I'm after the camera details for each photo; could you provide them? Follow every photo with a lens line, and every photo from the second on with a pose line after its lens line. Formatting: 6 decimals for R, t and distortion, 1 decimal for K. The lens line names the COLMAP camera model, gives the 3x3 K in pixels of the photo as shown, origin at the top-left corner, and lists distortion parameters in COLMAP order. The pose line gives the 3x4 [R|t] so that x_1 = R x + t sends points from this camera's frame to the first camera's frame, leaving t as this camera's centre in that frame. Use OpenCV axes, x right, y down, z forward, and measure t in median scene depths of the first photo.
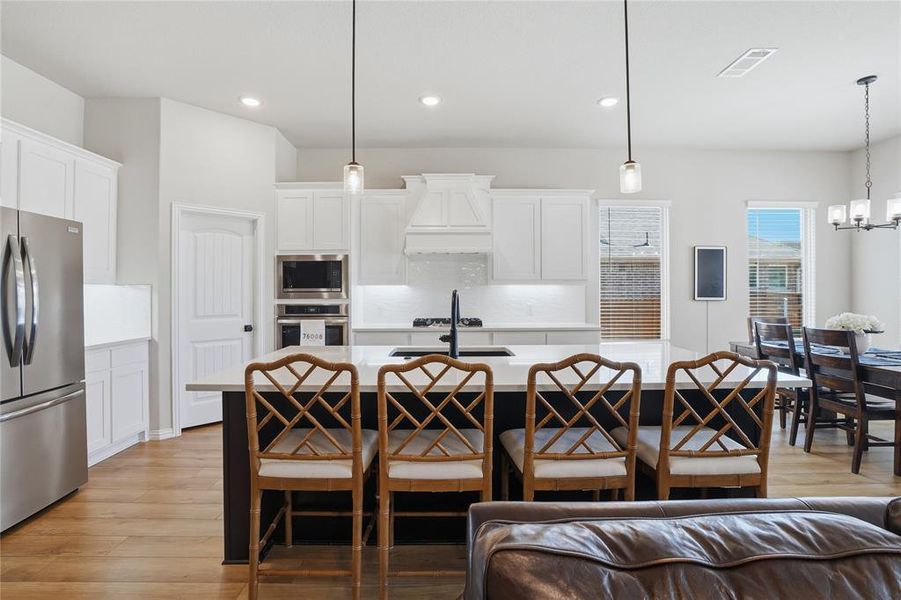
lens RADIAL K [[444.2, 0, 445.7], [0, 444.2, 290.1], [0, 0, 1]] dist [-0.003570, -0.000150]
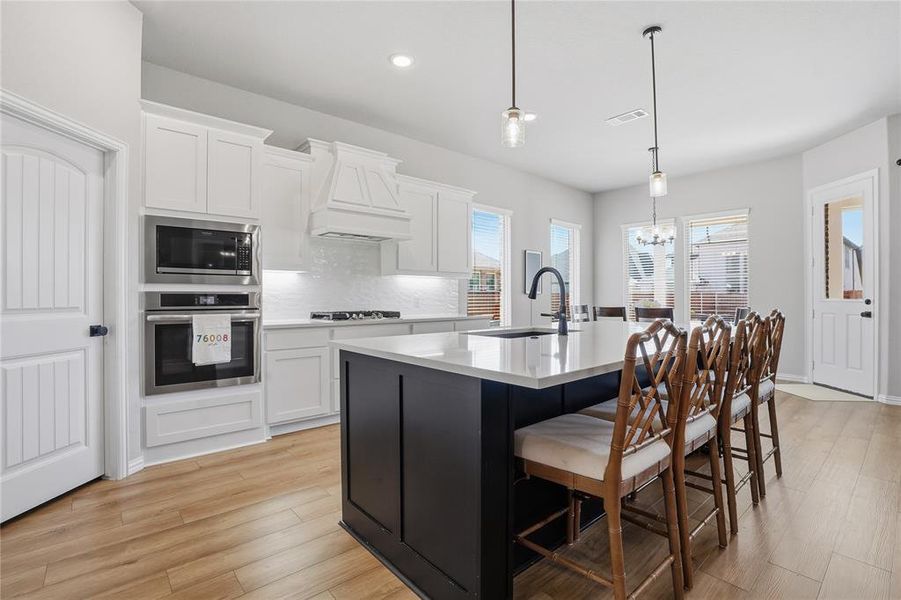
lens RADIAL K [[434.1, 0, 433.7], [0, 434.1, 297.9], [0, 0, 1]] dist [-0.002454, 0.000131]
pose [[0.757744, 0.001617, 0.652550, -0.470857], [-0.003773, 0.999991, 0.001904, 0.038023], [-0.652541, -0.003905, 0.757743, 0.257685]]
